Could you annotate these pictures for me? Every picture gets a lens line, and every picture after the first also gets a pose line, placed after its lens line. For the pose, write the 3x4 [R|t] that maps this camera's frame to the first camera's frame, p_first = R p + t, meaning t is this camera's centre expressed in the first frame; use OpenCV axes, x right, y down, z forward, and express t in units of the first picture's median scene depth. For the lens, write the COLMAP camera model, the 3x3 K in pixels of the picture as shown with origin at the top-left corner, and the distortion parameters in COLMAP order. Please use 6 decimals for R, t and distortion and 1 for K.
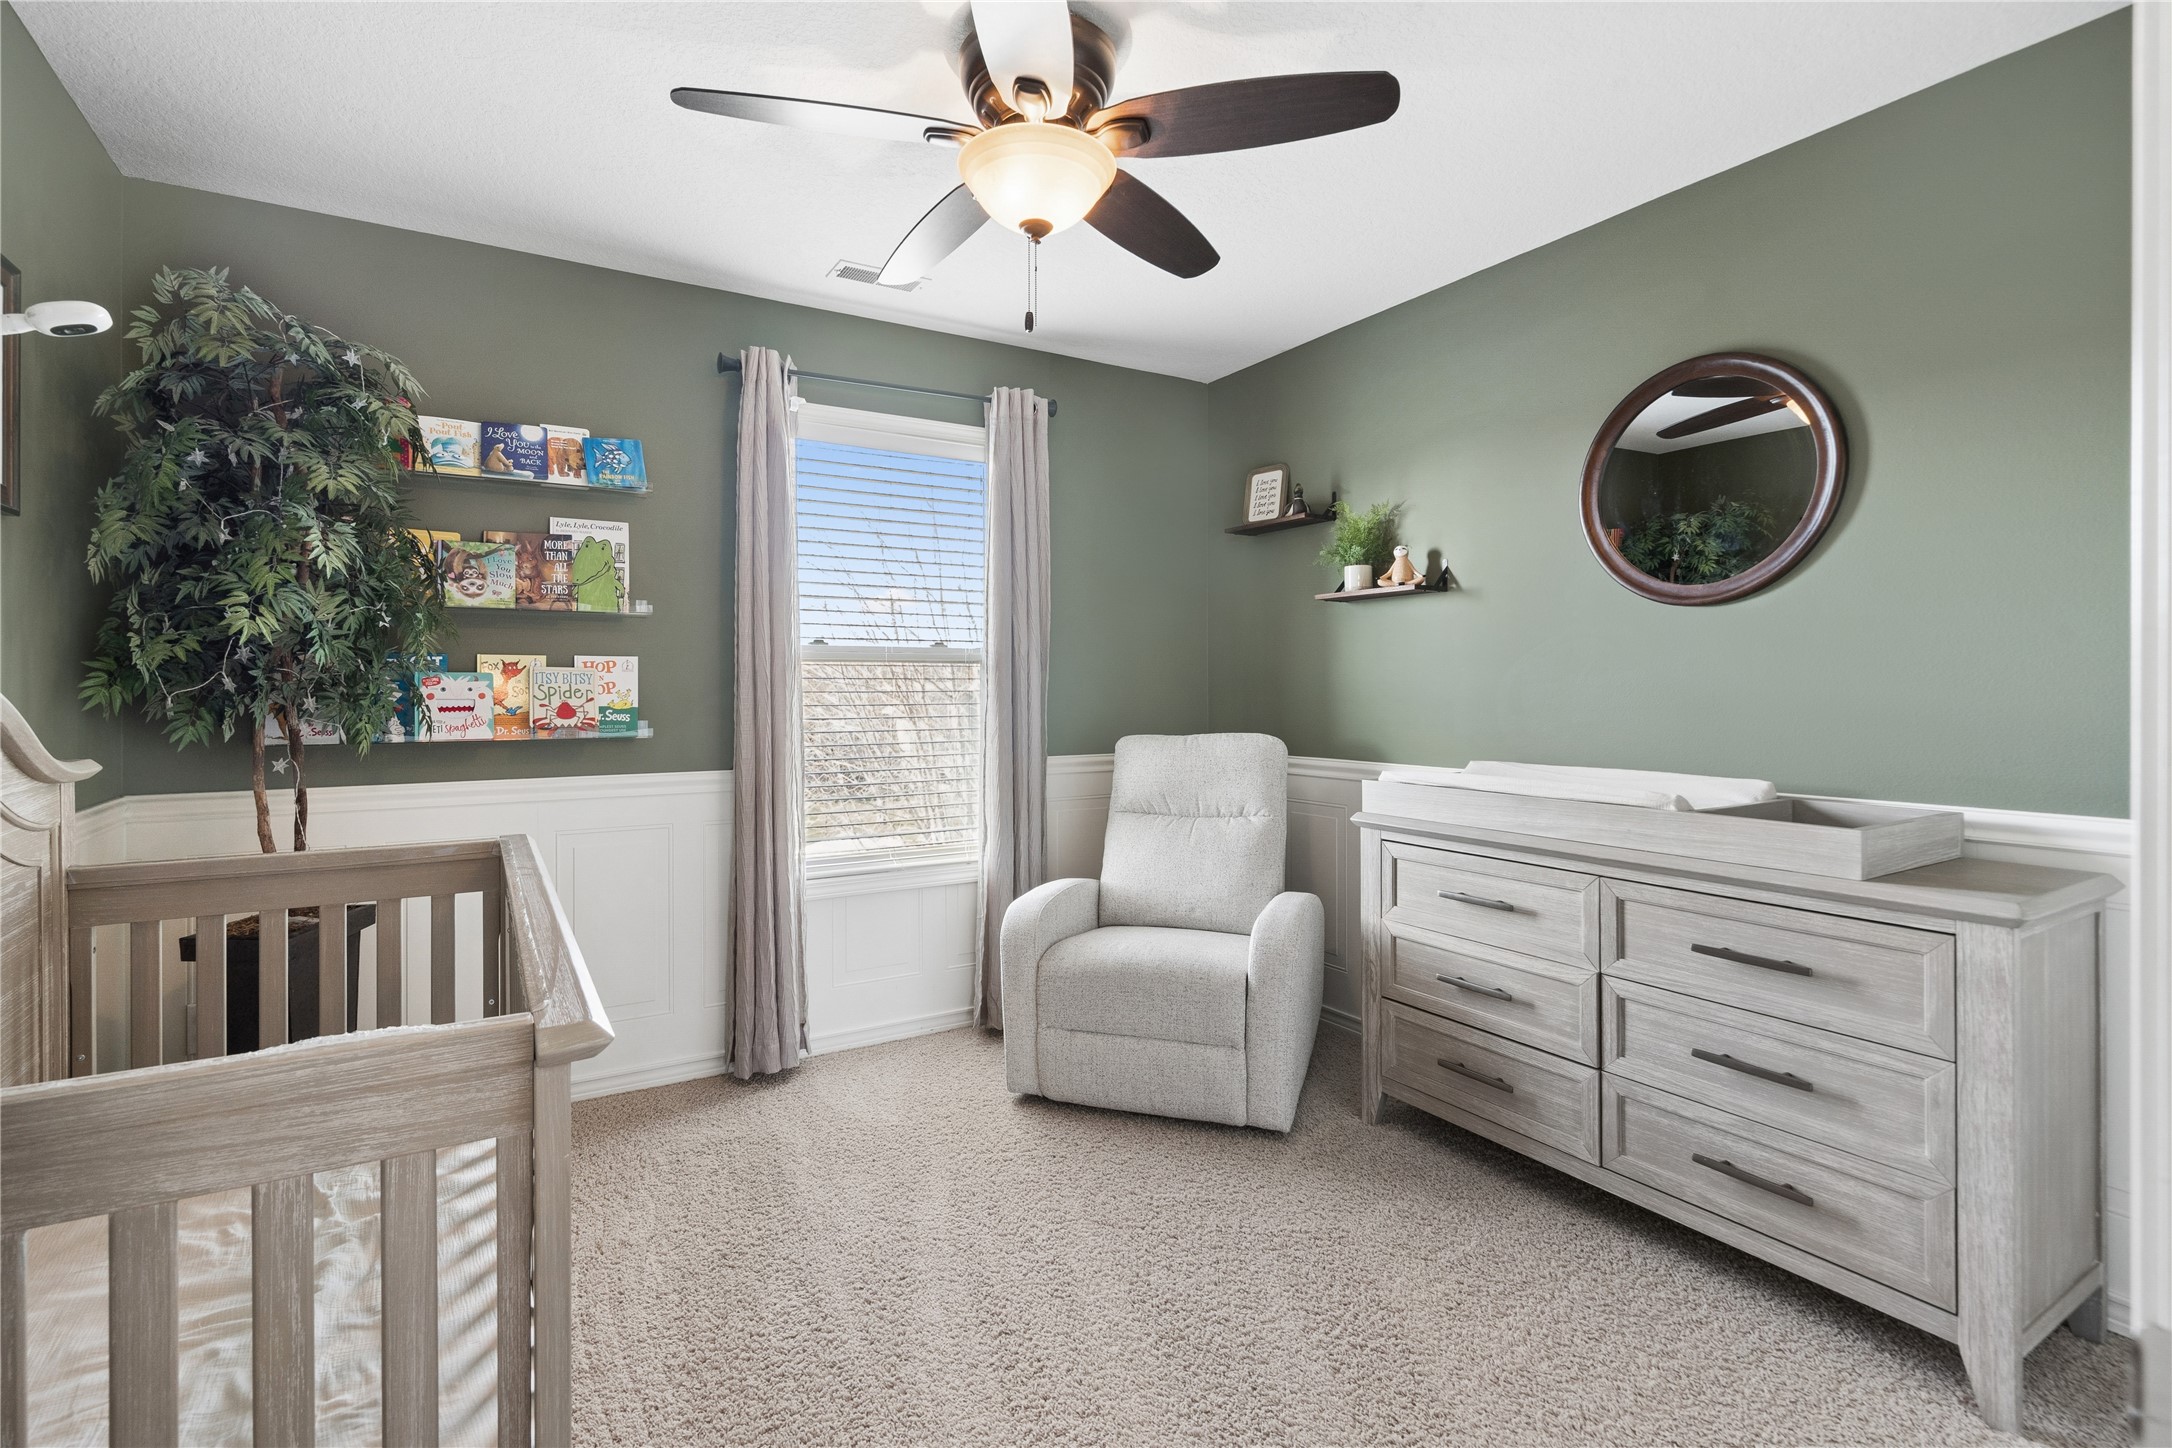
lens RADIAL K [[1003.1, 0, 1068.5], [0, 1003.1, 705.1], [0, 0, 1]] dist [-0.001675, -0.001002]
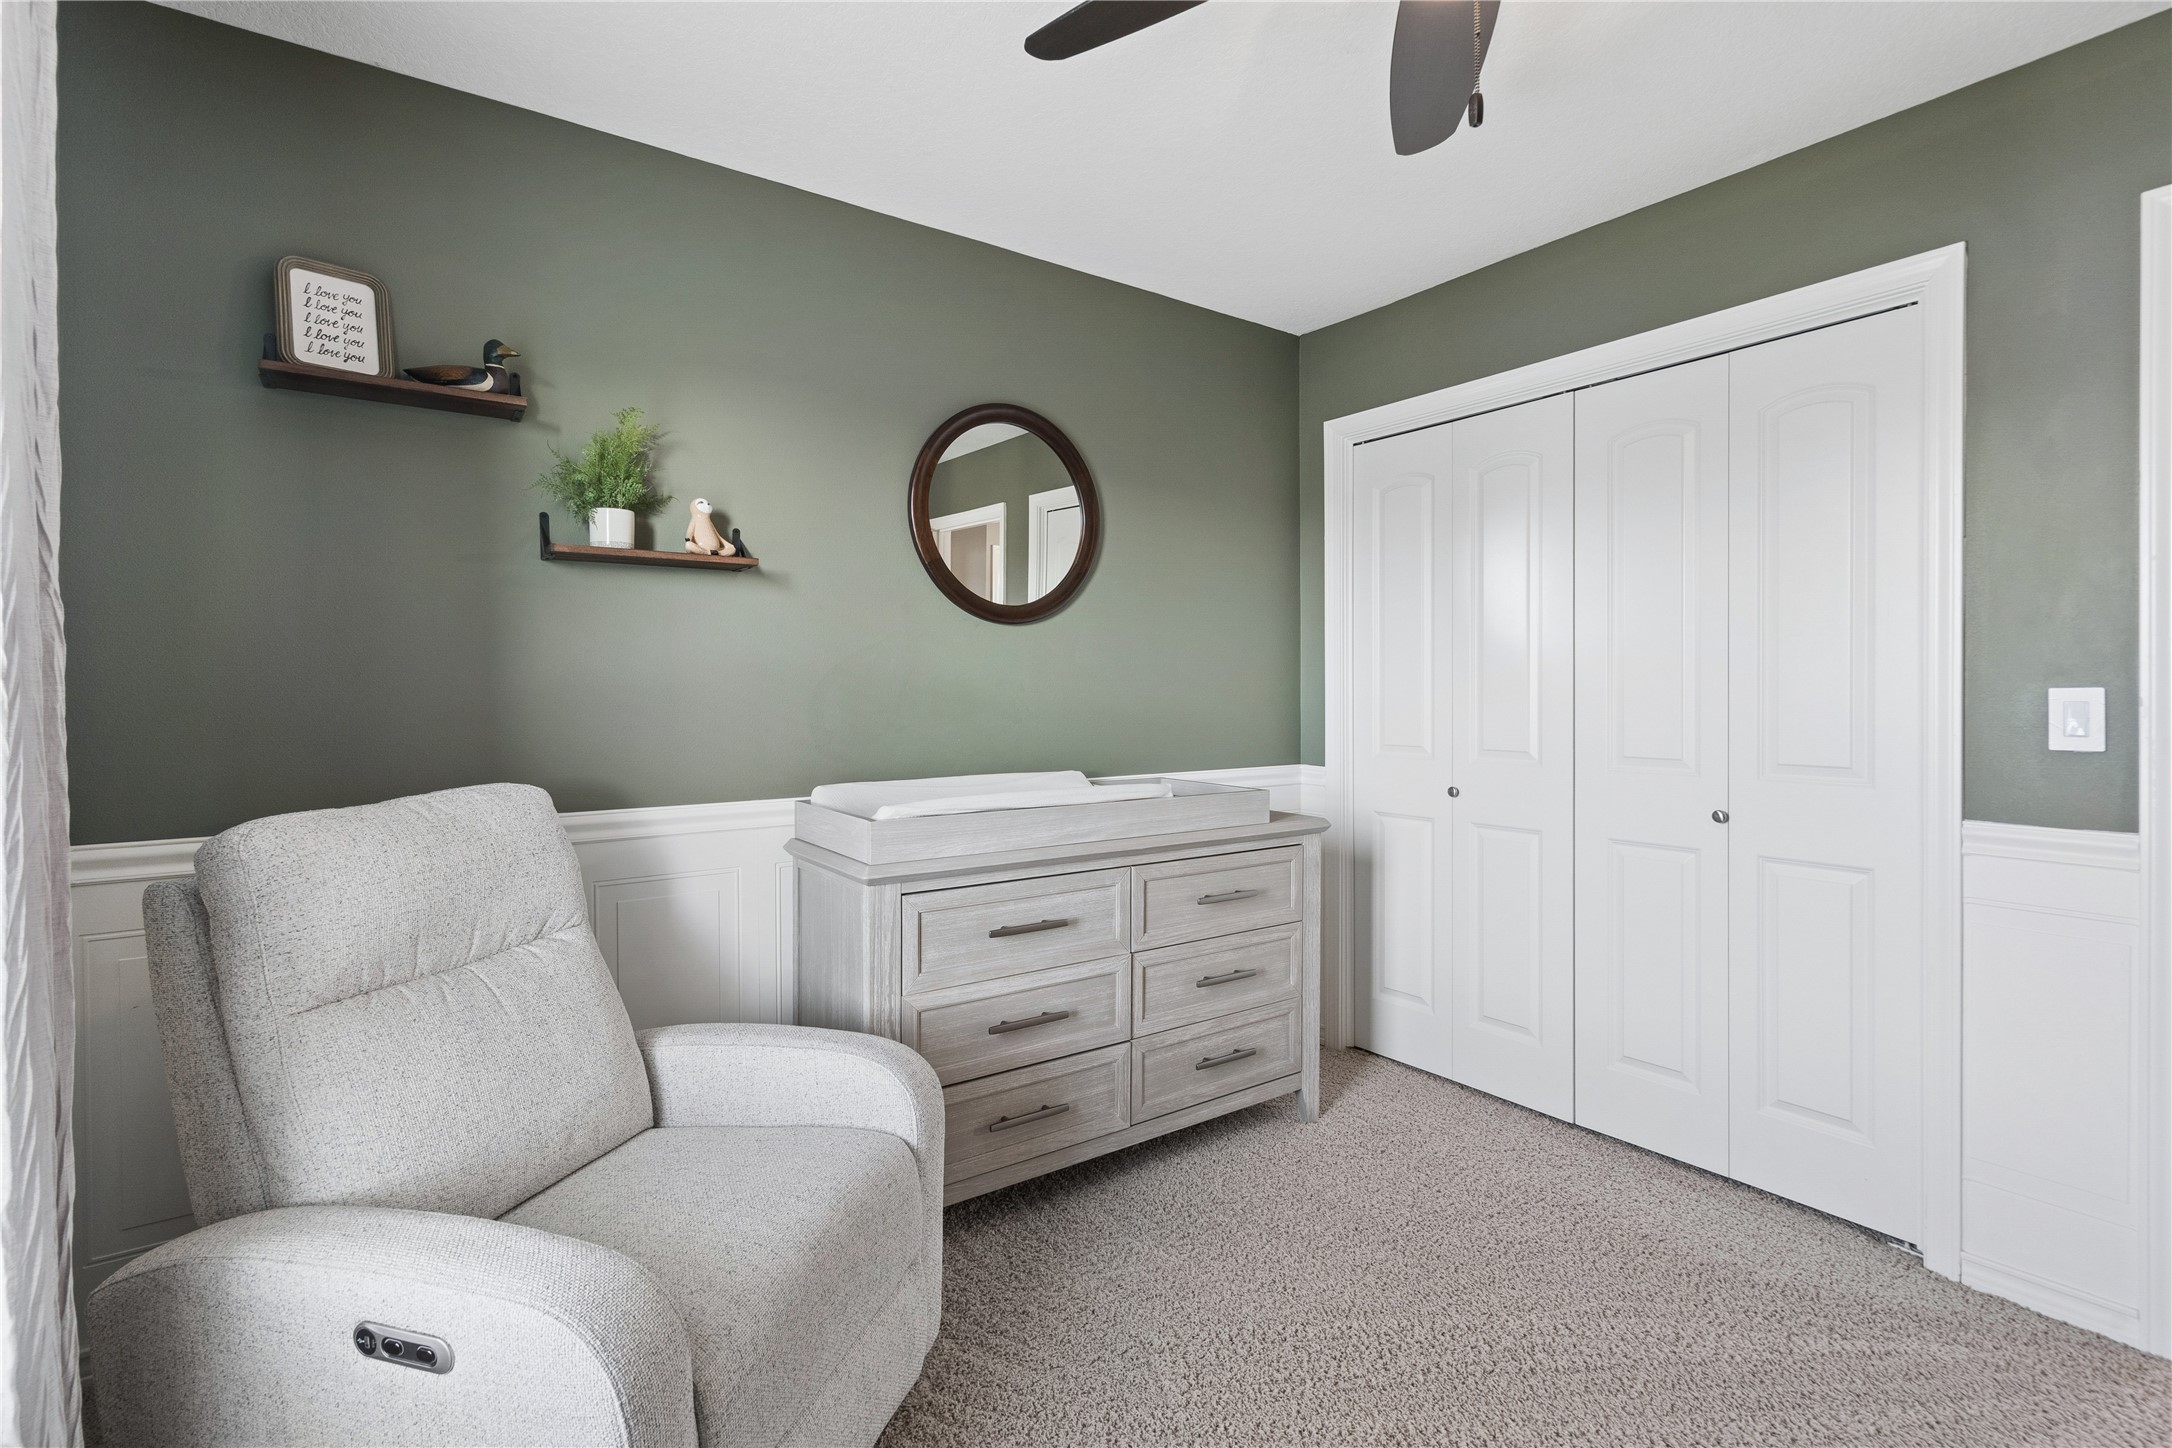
lens RADIAL K [[991.5, 0, 1064.7], [0, 991.5, 694.5], [0, 0, 1]] dist [-0.010425, -0.000213]
pose [[-0.061803, -0.003778, 0.998081, -0.554790], [0.015430, 0.999870, 0.004740, -0.025726], [-0.997969, 0.015693, -0.061737, 1.121411]]
